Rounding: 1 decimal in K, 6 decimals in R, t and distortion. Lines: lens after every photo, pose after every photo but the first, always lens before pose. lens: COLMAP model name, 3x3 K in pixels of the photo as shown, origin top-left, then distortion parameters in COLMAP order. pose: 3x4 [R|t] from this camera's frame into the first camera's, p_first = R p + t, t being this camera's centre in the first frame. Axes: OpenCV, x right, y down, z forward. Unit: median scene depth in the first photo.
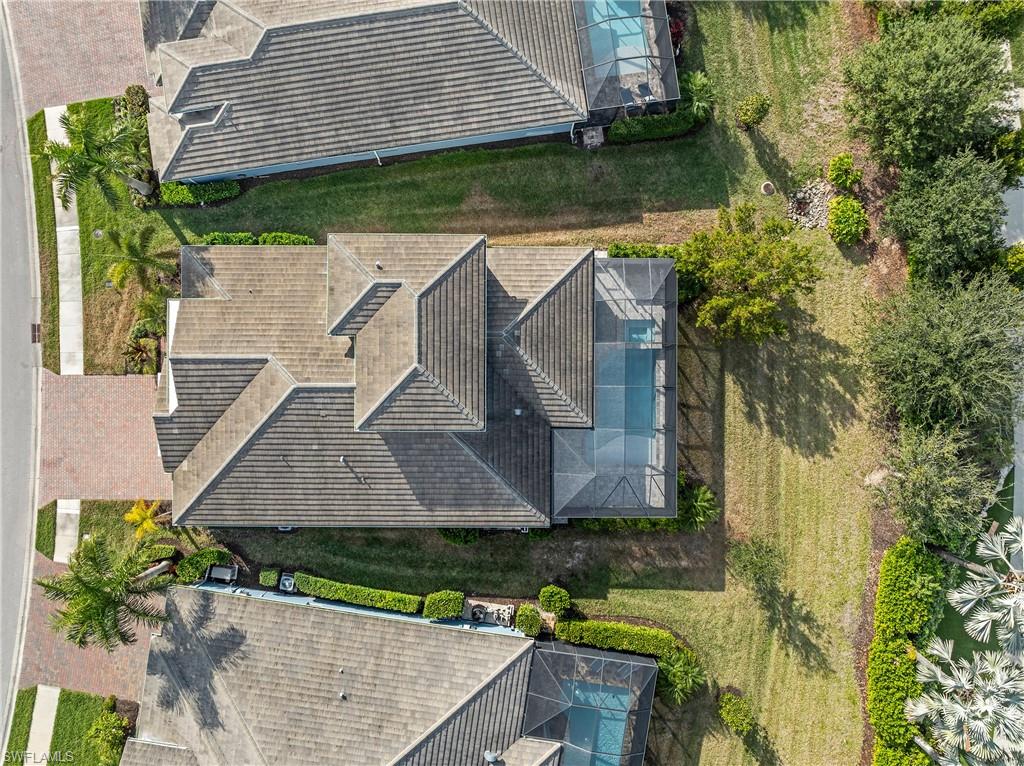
lens RADIAL K [[726.0, 0, 512.0], [0, 726.0, 383.0], [0, 0, 1]] dist [-0.005763, -0.002269]
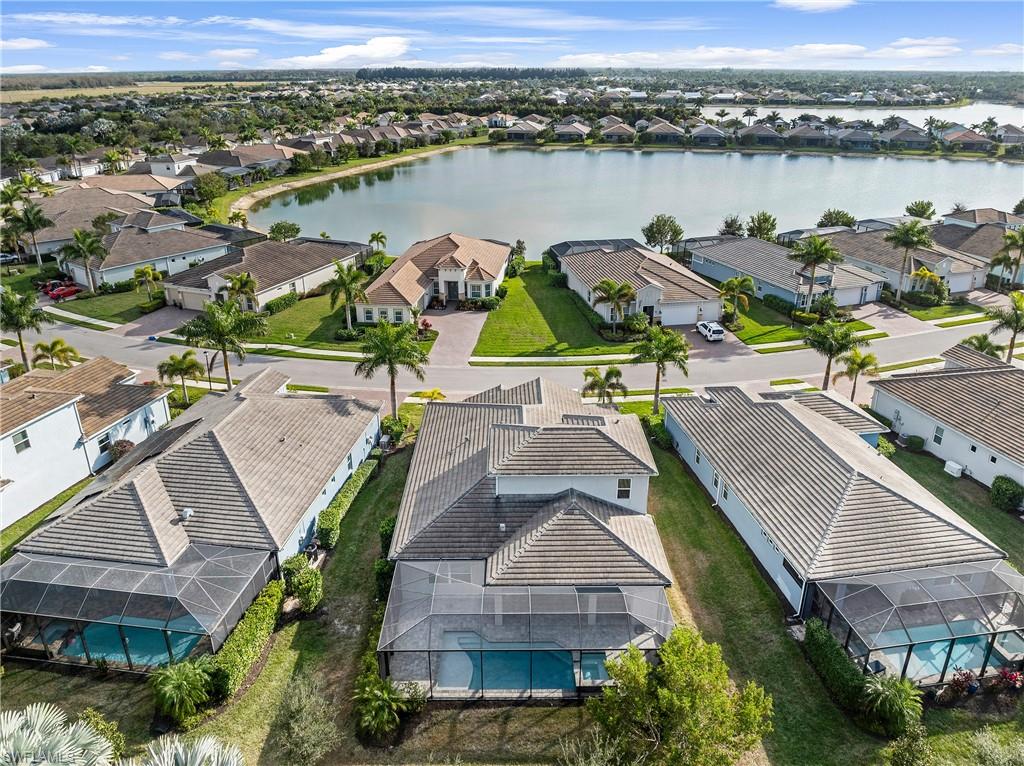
lens RADIAL K [[726.0, 0, 512.0], [0, 726.0, 383.0], [0, 0, 1]] dist [-0.005763, -0.002269]
pose [[0.005121, 0.409715, -0.912199, 0.882627], [-0.999984, 0.004457, -0.003612, 0.029015], [0.002586, 0.912203, 0.409731, 0.368908]]
